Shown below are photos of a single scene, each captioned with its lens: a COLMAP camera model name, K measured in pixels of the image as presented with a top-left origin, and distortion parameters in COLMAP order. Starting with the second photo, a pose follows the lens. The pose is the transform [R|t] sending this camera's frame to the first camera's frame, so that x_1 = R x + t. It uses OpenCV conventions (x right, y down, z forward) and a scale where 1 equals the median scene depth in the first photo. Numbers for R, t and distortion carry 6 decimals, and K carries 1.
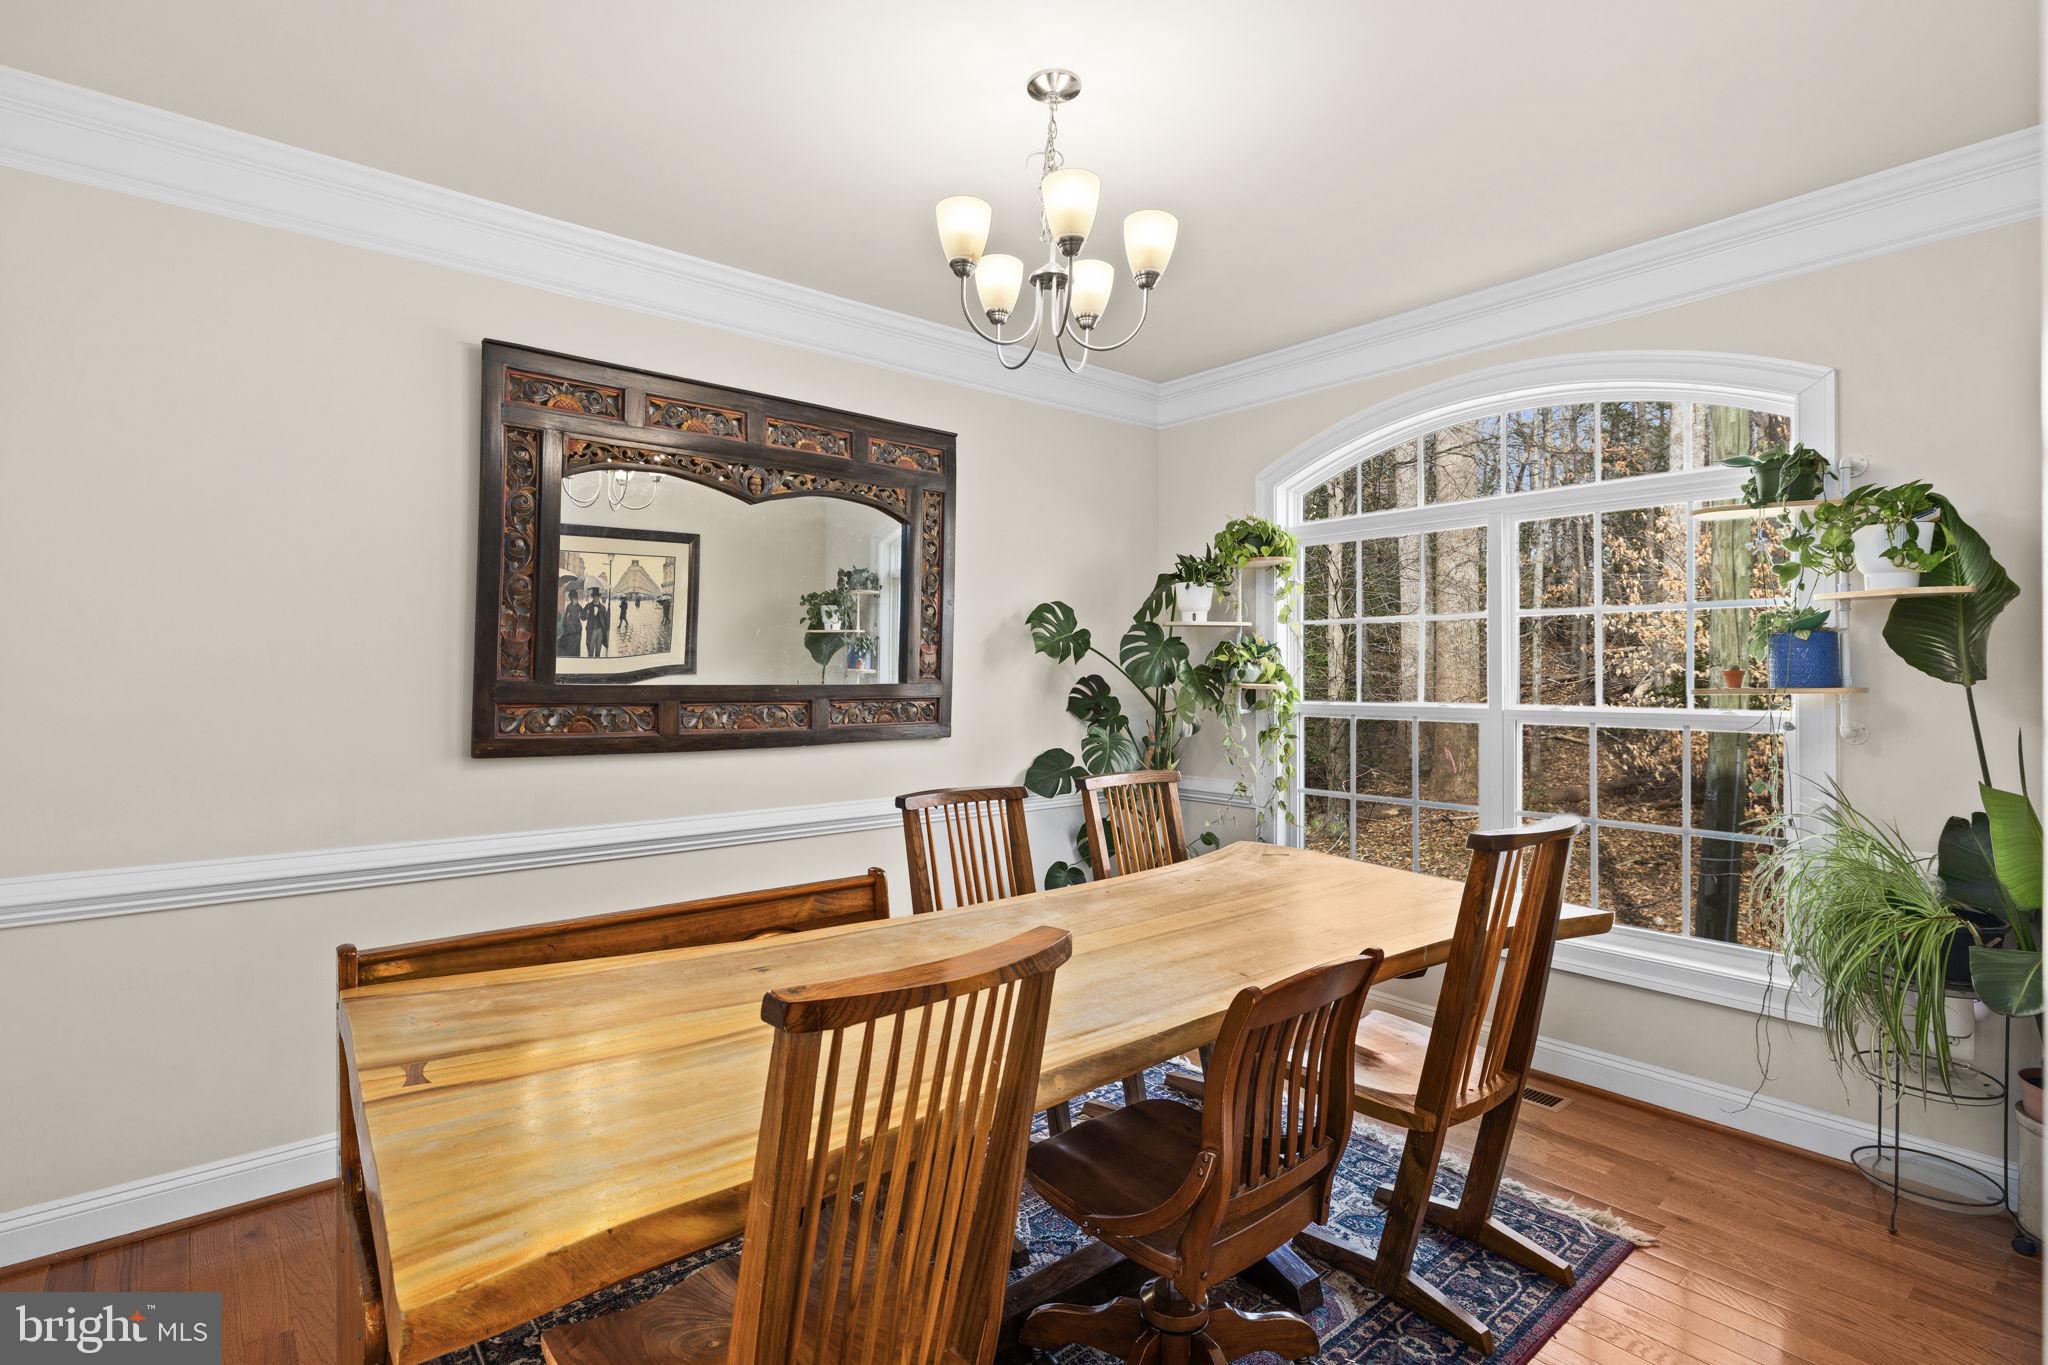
lens RADIAL K [[972.5, 0, 1018.7], [0, 972.5, 672.3], [0, 0, 1]] dist [0.000760, 0.000948]
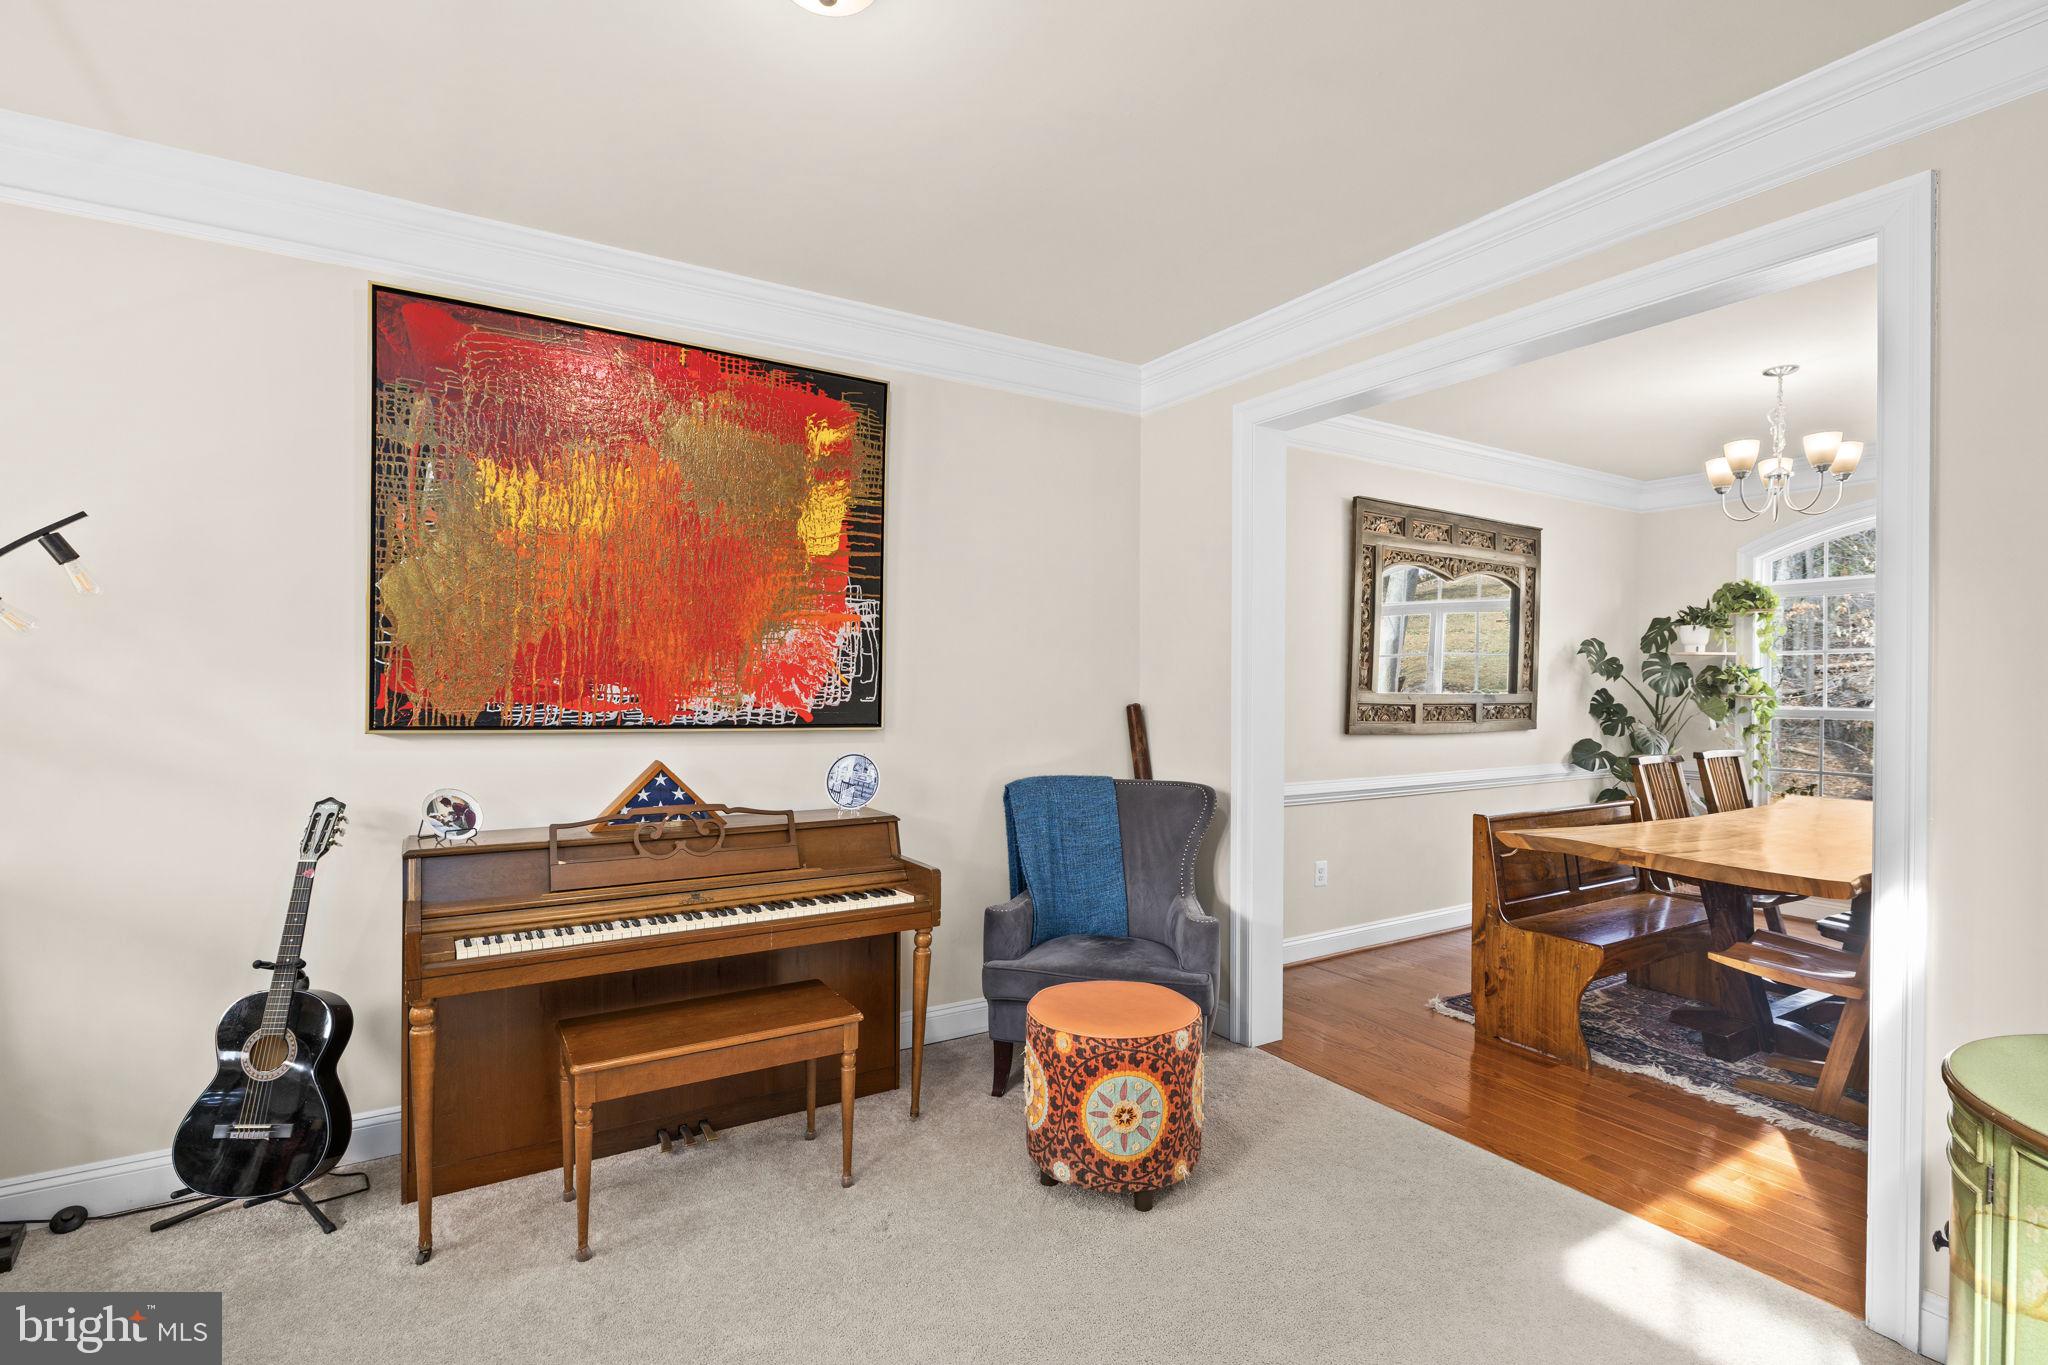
lens RADIAL K [[972.5, 0, 1035.1], [0, 972.5, 686.6], [0, 0, 1]] dist [0.000760, 0.000948]
pose [[0.993456, 0.004519, -0.114125, -0.651876], [-0.003950, 0.999979, 0.005215, -0.004114], [0.114146, -0.004730, 0.993453, -0.573804]]
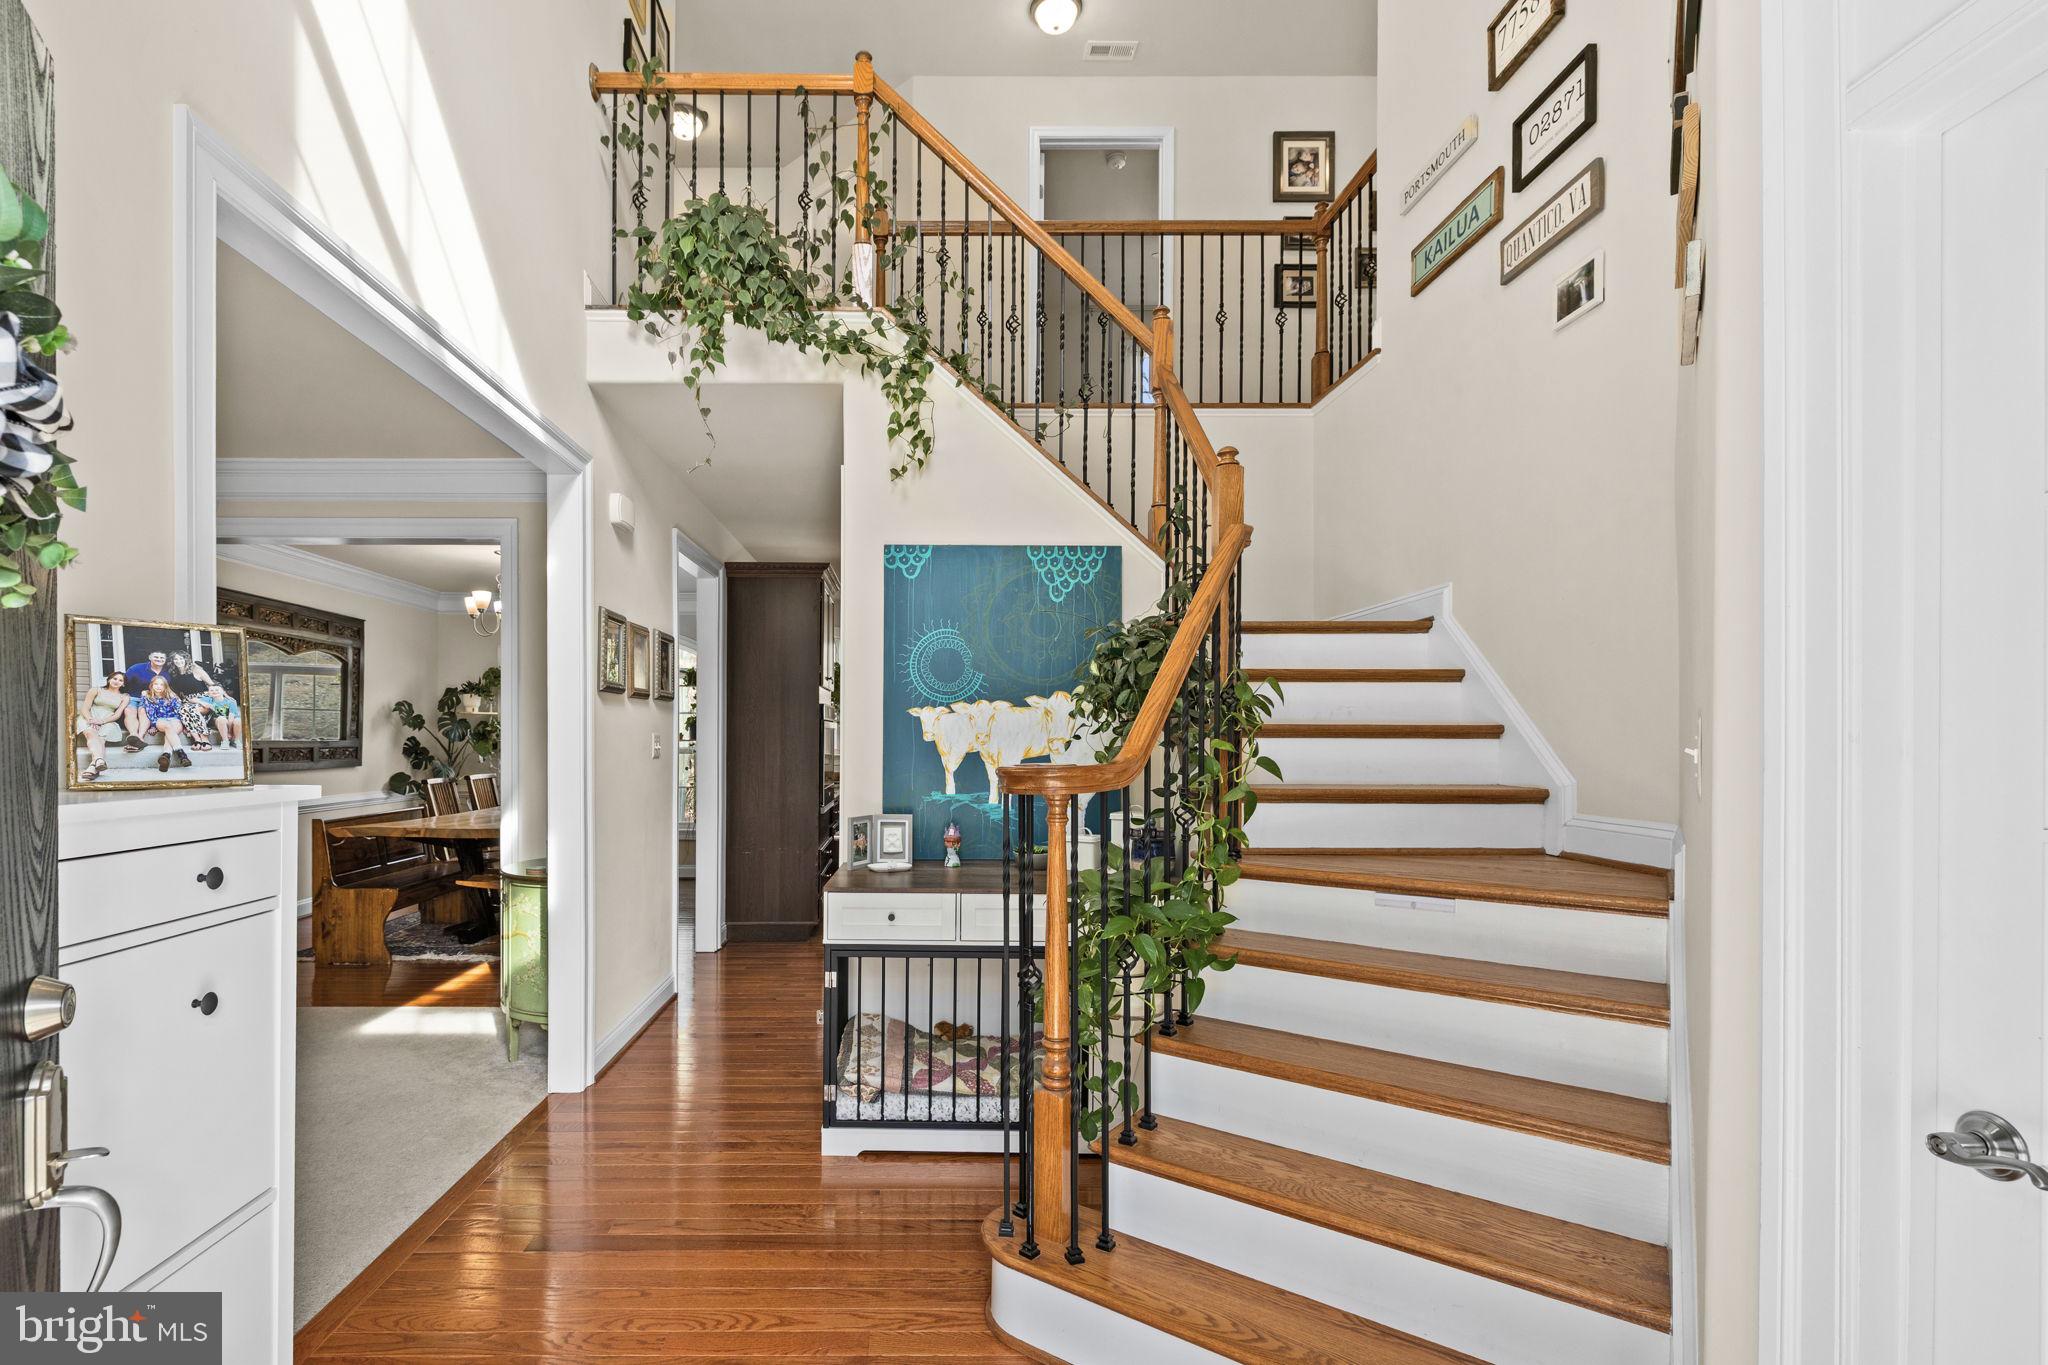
lens RADIAL K [[972.5, 0, 956.9], [0, 972.5, 743.1], [0, 0, 1]] dist [0.000760, 0.000948]
pose [[0.624119, -0.003934, 0.781320, -0.872353], [-0.002707, 0.999970, 0.007197, -0.000549], [-0.781325, -0.006607, 0.624090, -1.249499]]
